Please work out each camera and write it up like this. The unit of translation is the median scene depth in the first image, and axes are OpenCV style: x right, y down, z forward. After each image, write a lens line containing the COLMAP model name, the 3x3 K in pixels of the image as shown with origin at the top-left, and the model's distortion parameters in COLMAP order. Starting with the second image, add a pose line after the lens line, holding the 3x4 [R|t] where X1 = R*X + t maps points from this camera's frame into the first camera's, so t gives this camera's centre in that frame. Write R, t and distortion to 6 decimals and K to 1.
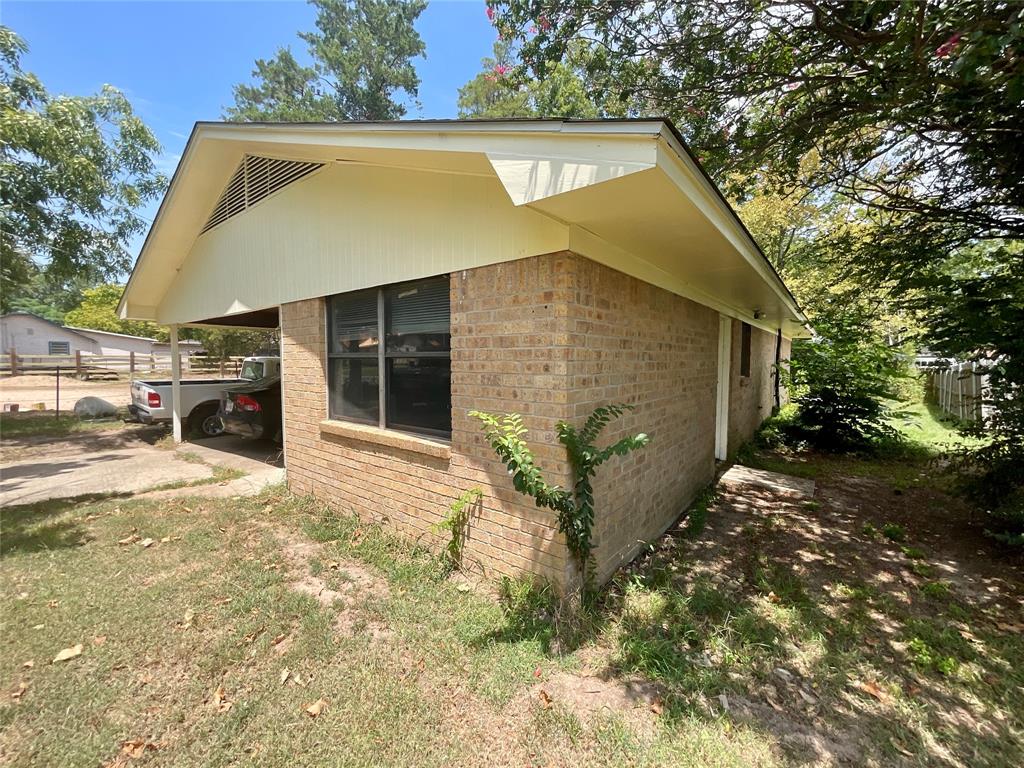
lens RADIAL K [[415.4, 0, 510.3], [0, 415.4, 384.9], [0, 0, 1]] dist [-0.000229, 0.000991]
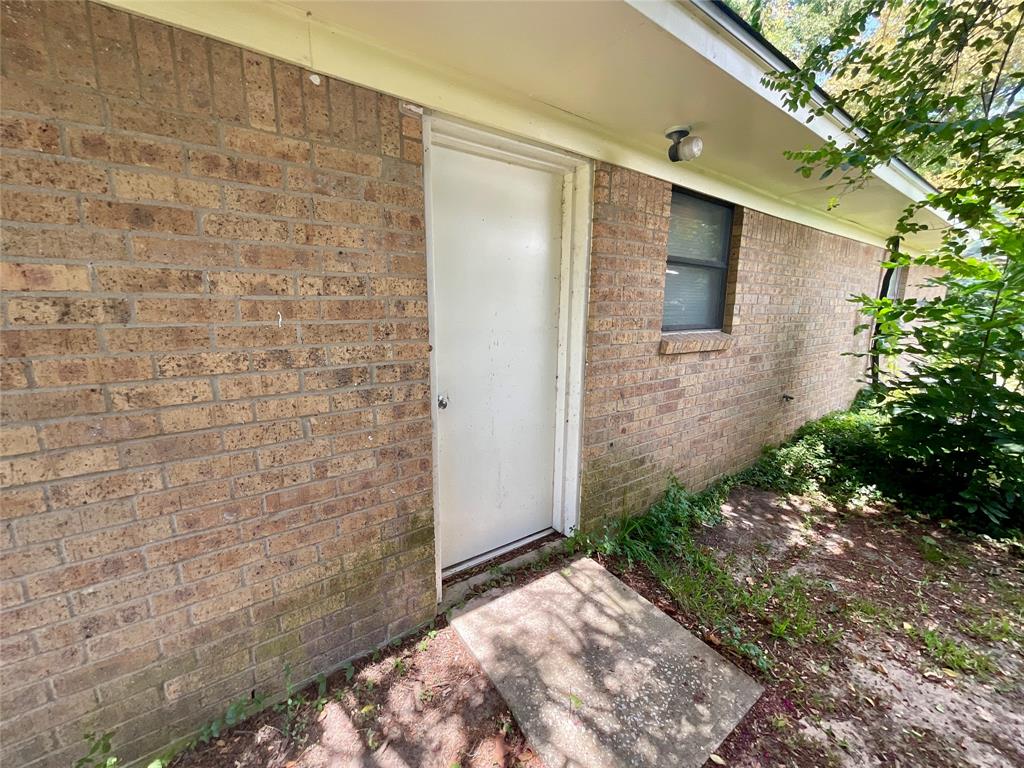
lens RADIAL K [[415.4, 0, 514.2], [0, 415.4, 382.3], [0, 0, 1]] dist [-0.000229, 0.000991]
pose [[0.964202, 0.062928, -0.257594, 0.560120], [-0.029911, 0.991044, 0.130144, -0.022176], [0.263476, -0.117780, 0.957449, 0.616557]]
